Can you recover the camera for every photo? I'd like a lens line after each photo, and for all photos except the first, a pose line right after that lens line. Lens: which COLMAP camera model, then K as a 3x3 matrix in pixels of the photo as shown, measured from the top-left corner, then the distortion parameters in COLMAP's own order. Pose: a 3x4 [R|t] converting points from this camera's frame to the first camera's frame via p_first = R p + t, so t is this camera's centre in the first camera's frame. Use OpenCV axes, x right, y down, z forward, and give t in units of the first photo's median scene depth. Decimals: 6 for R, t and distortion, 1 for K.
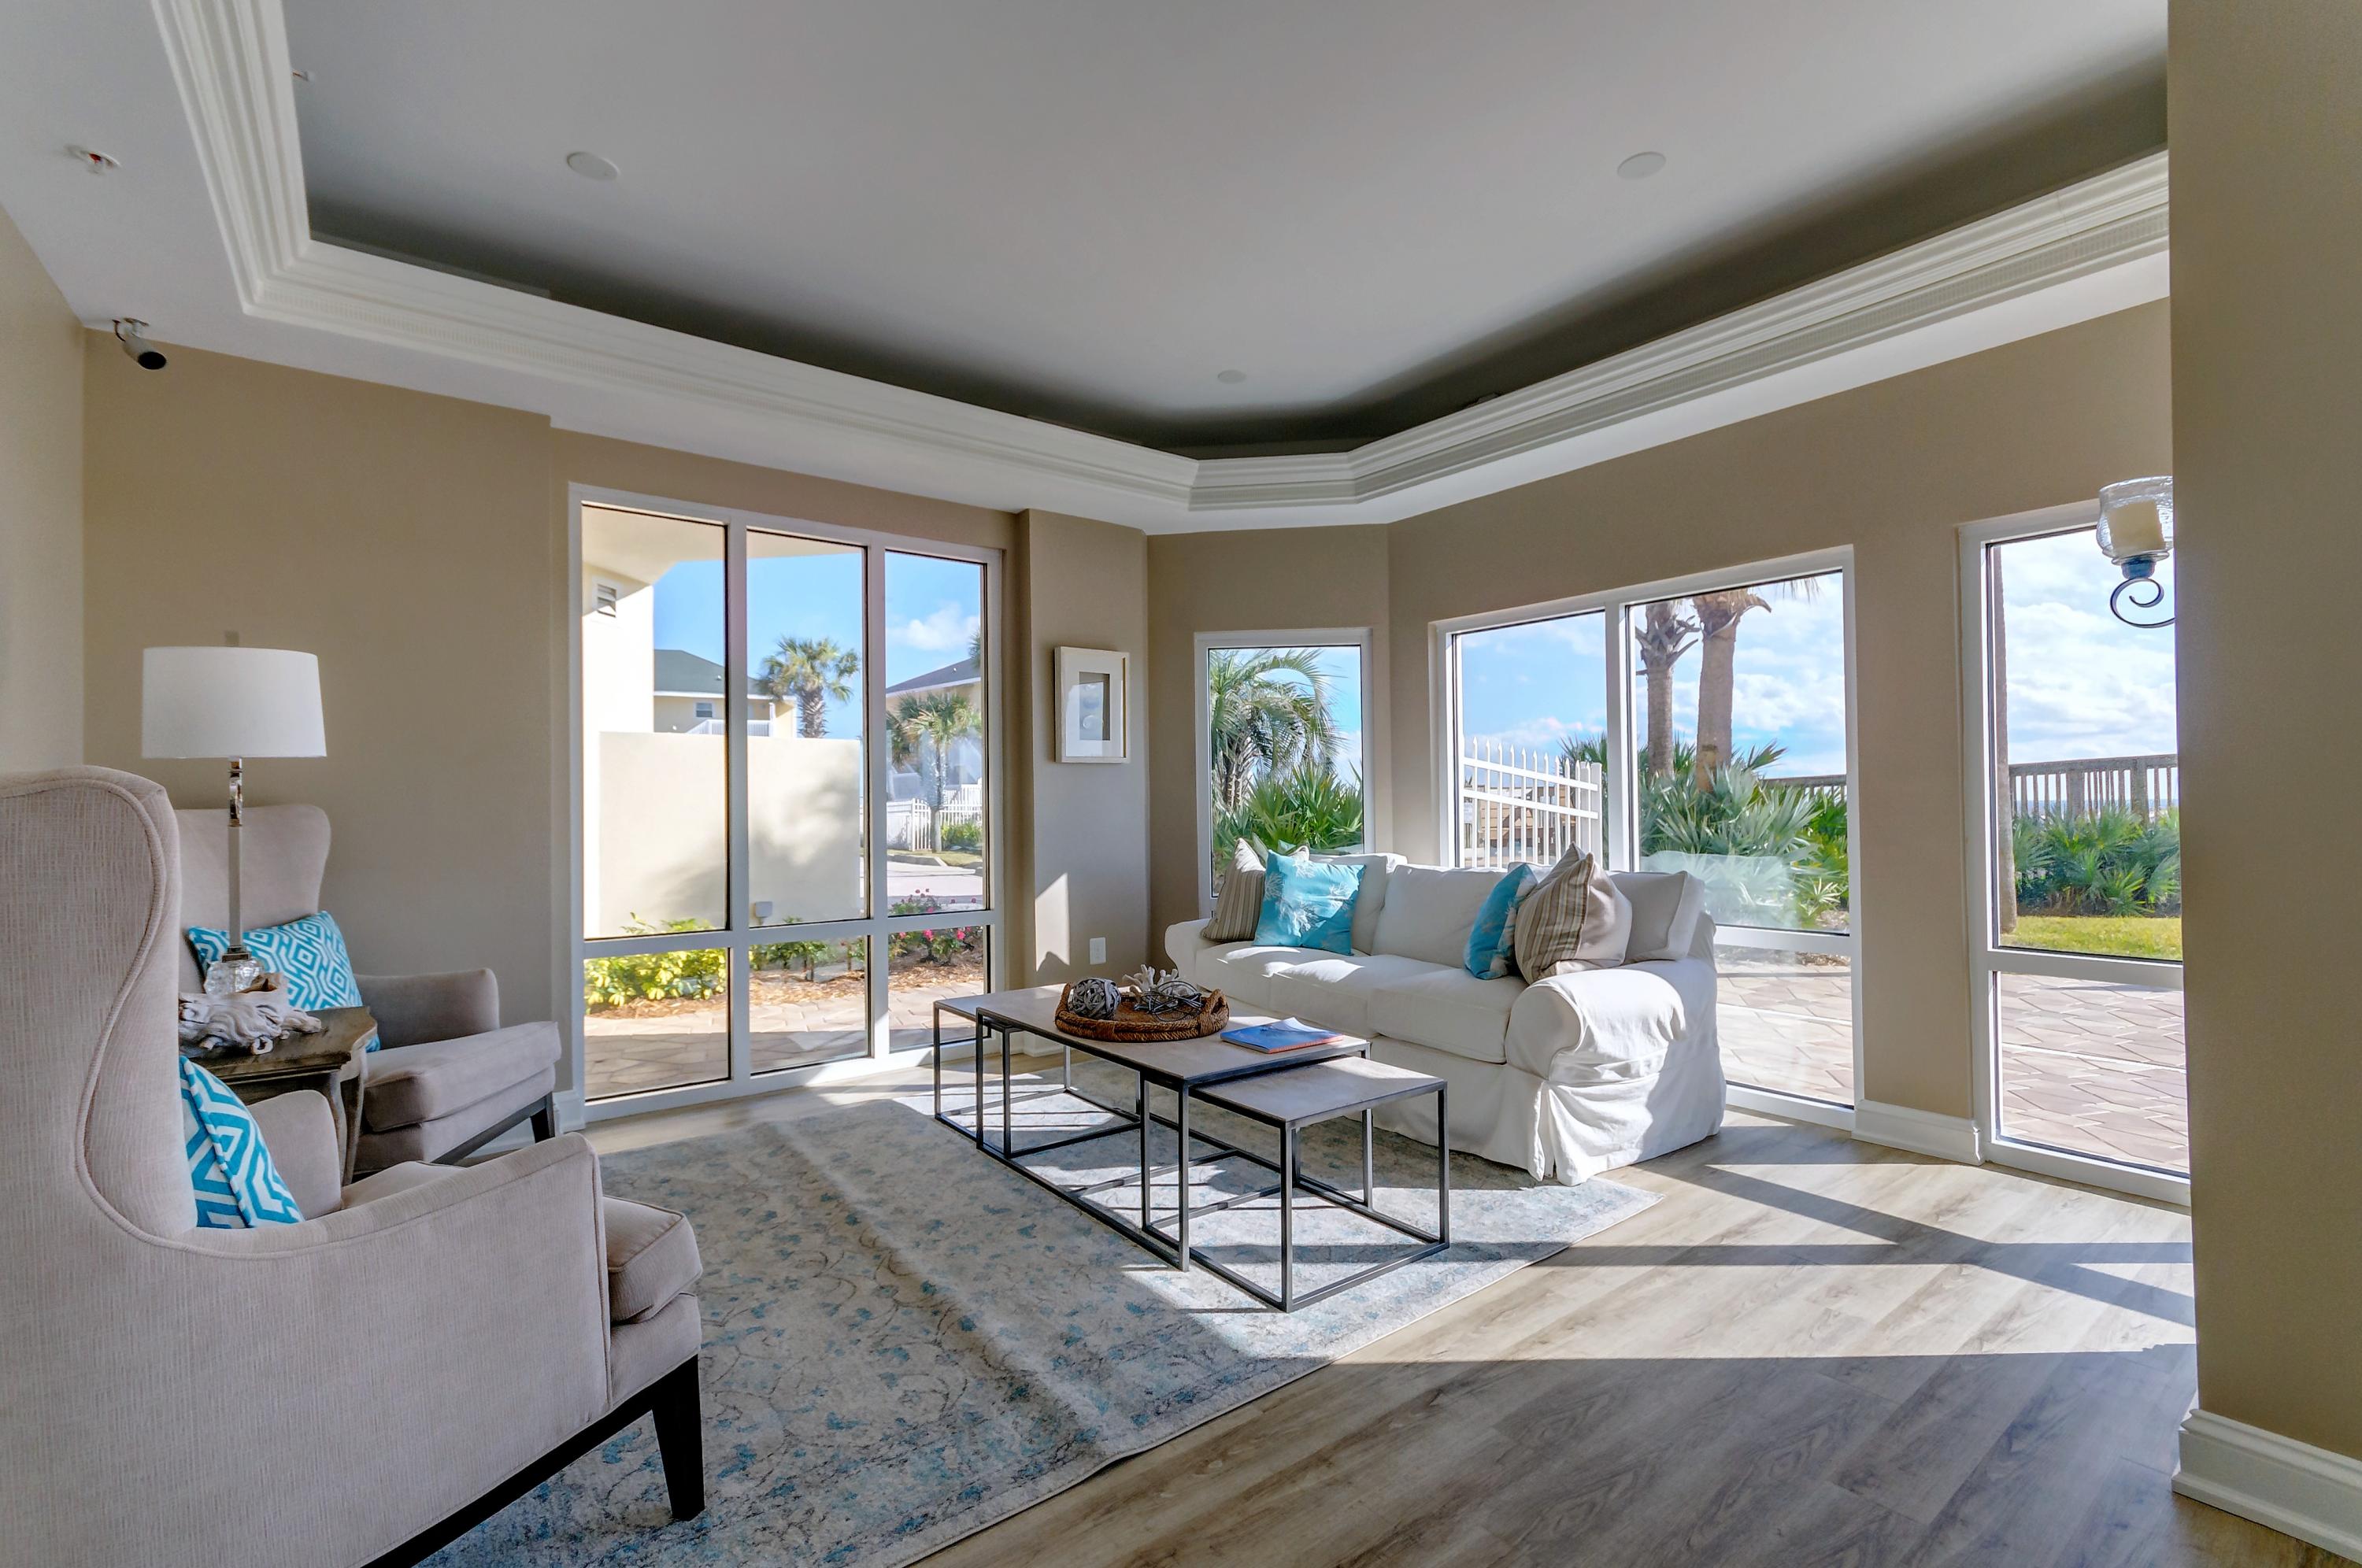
lens RADIAL K [[1039.5, 0, 1184.0], [0, 1039.5, 788.0], [0, 0, 1]] dist [0.009081, -0.000779]
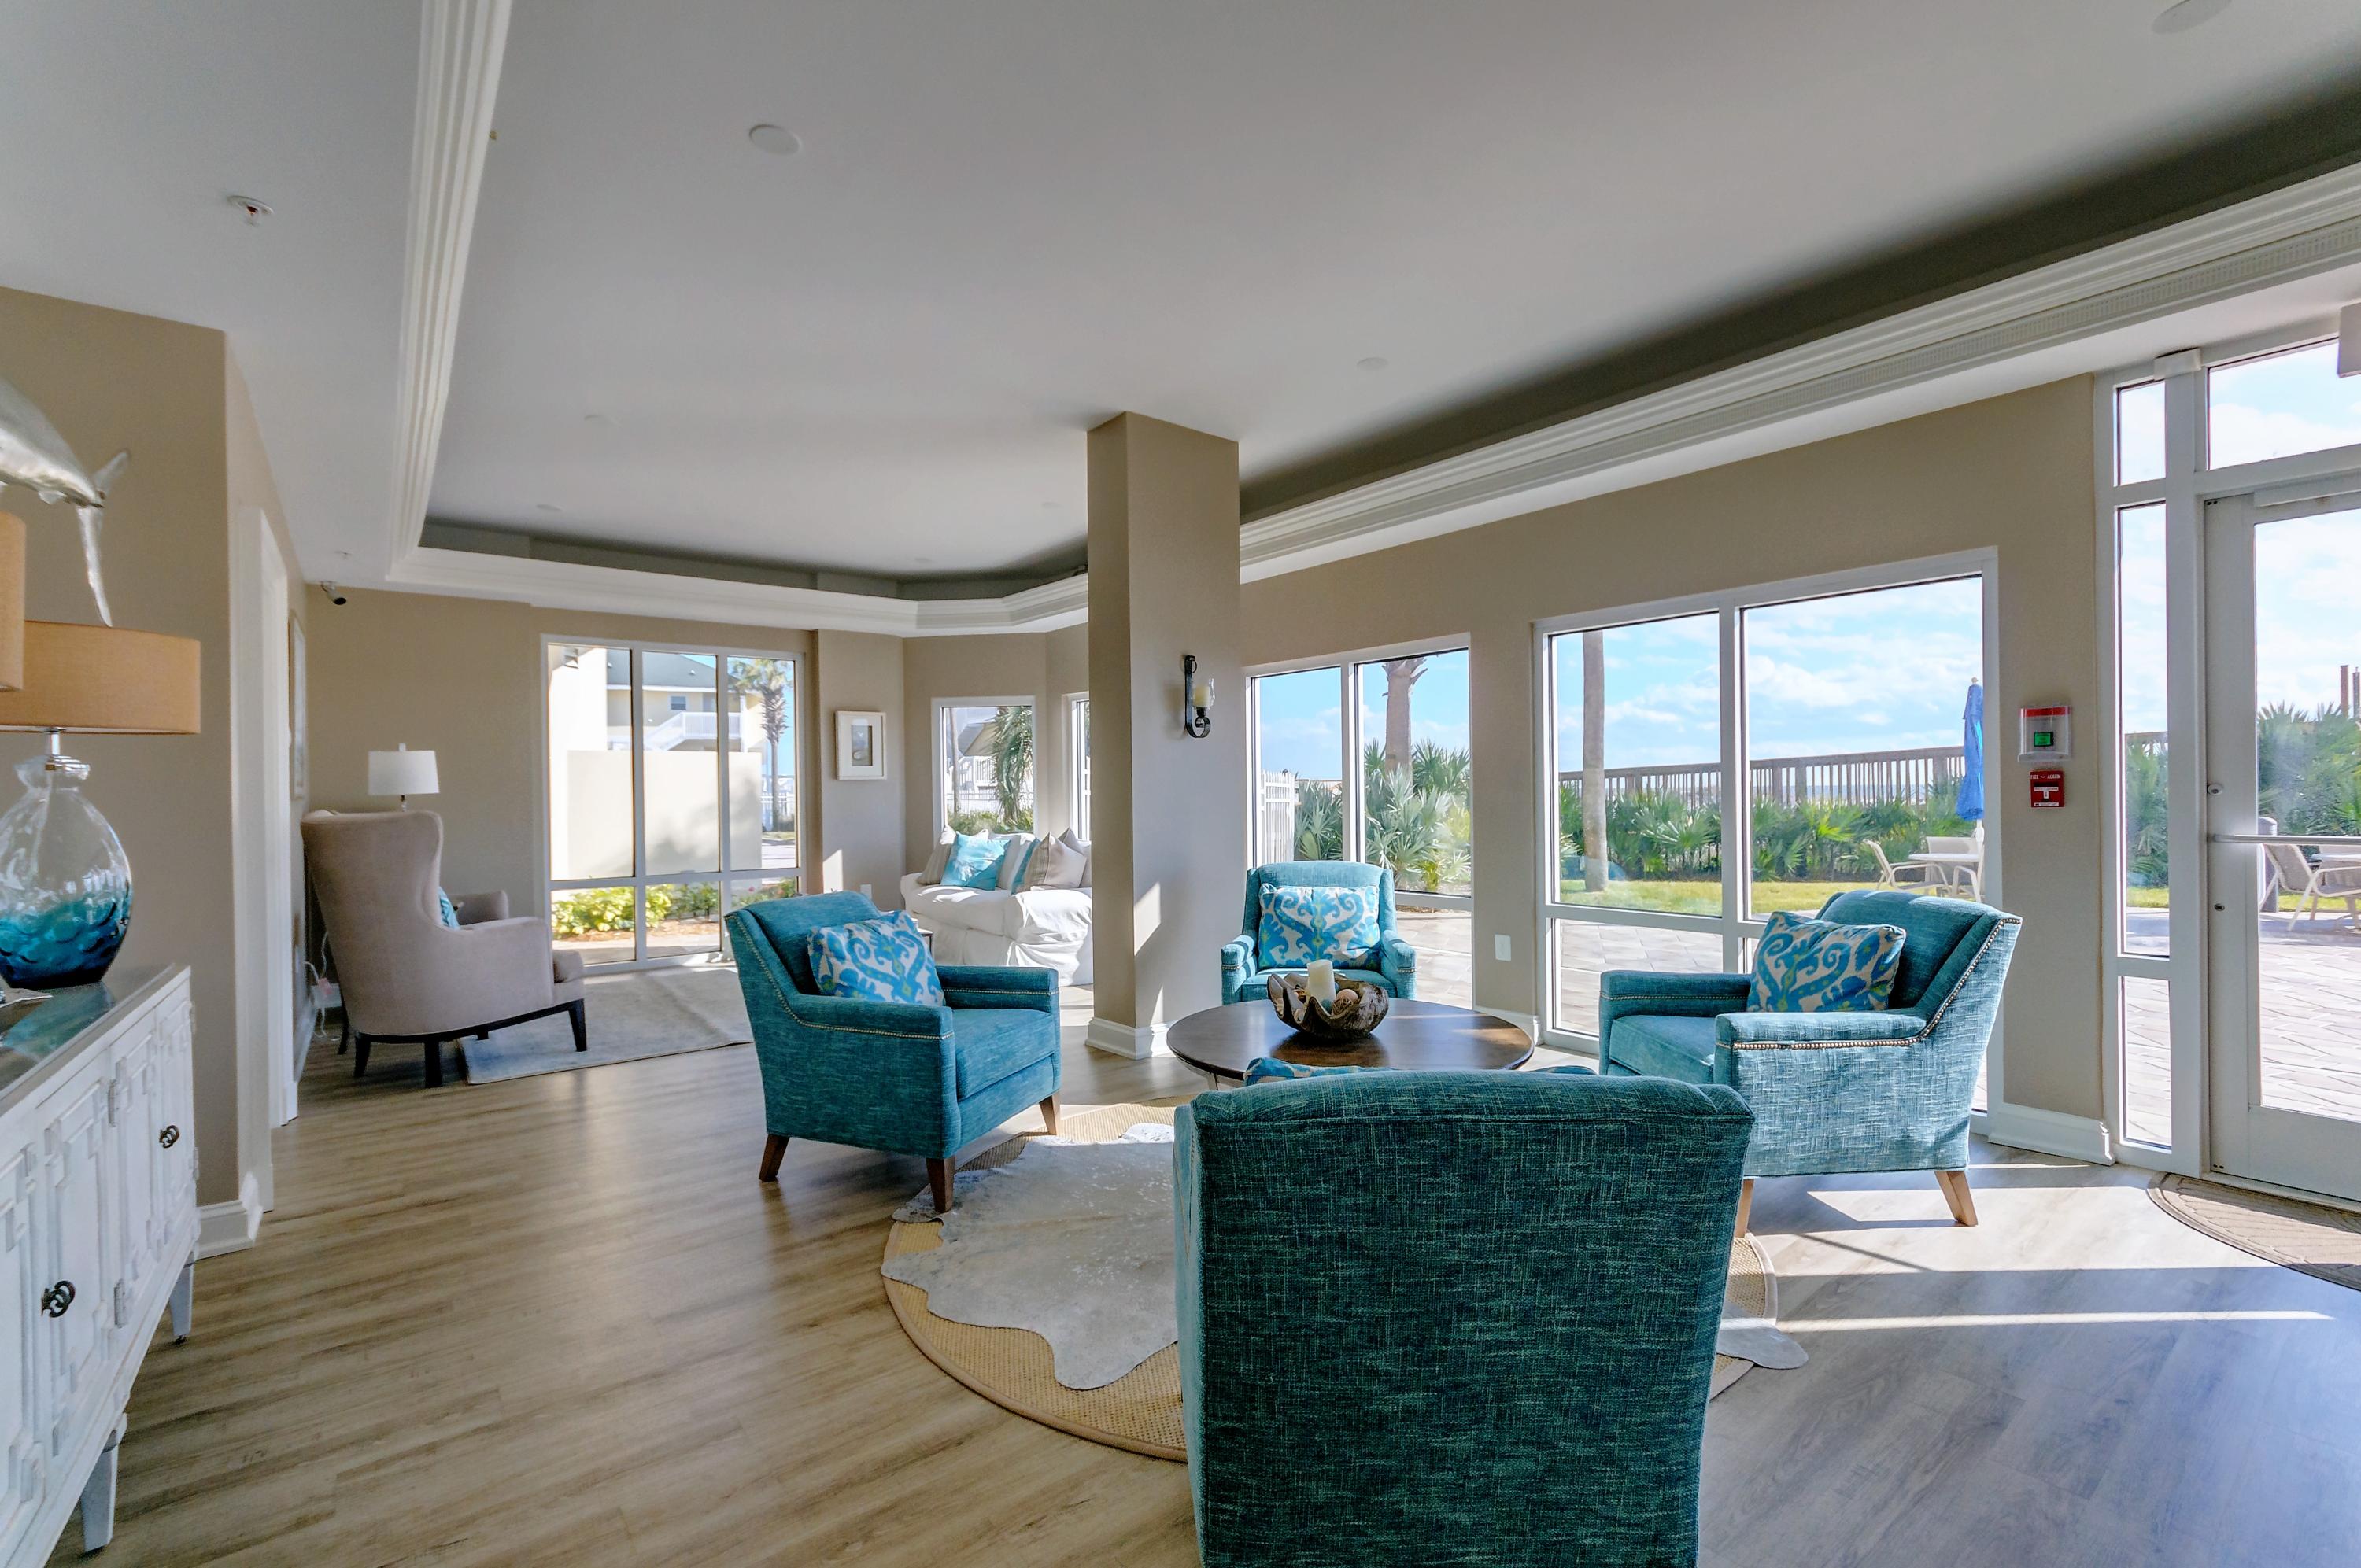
lens RADIAL K [[1039.1, 0, 1177.8], [0, 1039.1, 783.7], [0, 0, 1]] dist [0.009081, -0.000779]
pose [[0.999967, -0.002908, 0.007613, 0.421321], [0.002816, 0.999924, 0.012026, -0.037640], [-0.007648, -0.012004, 0.999899, -0.691959]]
